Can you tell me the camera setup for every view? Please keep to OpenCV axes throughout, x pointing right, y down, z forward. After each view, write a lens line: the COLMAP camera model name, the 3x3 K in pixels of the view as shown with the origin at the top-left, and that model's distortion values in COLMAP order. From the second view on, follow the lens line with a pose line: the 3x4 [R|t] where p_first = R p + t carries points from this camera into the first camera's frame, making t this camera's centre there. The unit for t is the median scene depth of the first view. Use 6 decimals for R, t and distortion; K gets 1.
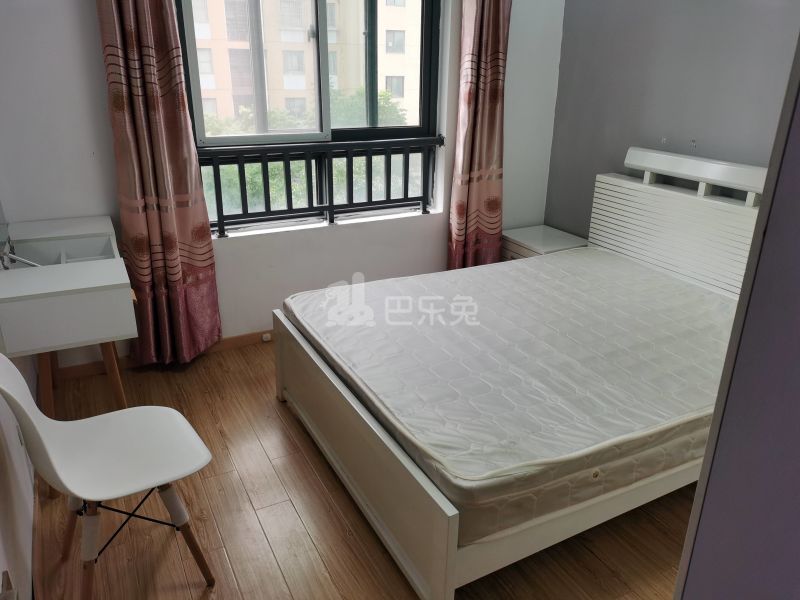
lens RADIAL K [[618.0, 0, 403.1], [0, 618.0, 294.3], [0, 0, 1]] dist [0.032283, -0.017608]
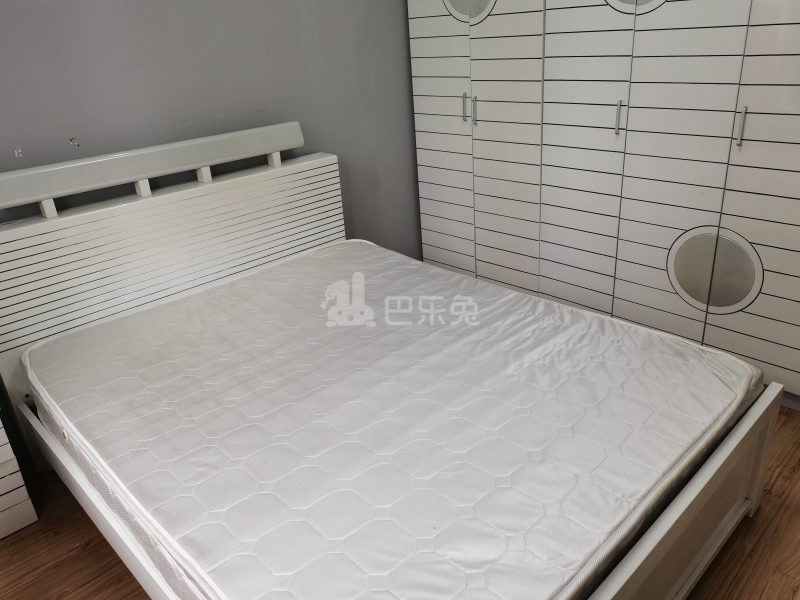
lens RADIAL K [[618.0, 0, 405.1], [0, 618.0, 298.9], [0, 0, 1]] dist [0.032283, -0.017608]
pose [[-0.276912, -0.396972, 0.875062, -0.277539], [0.398805, 0.781056, 0.480527, -0.241873], [-0.874228, 0.482043, -0.057969, 0.654797]]
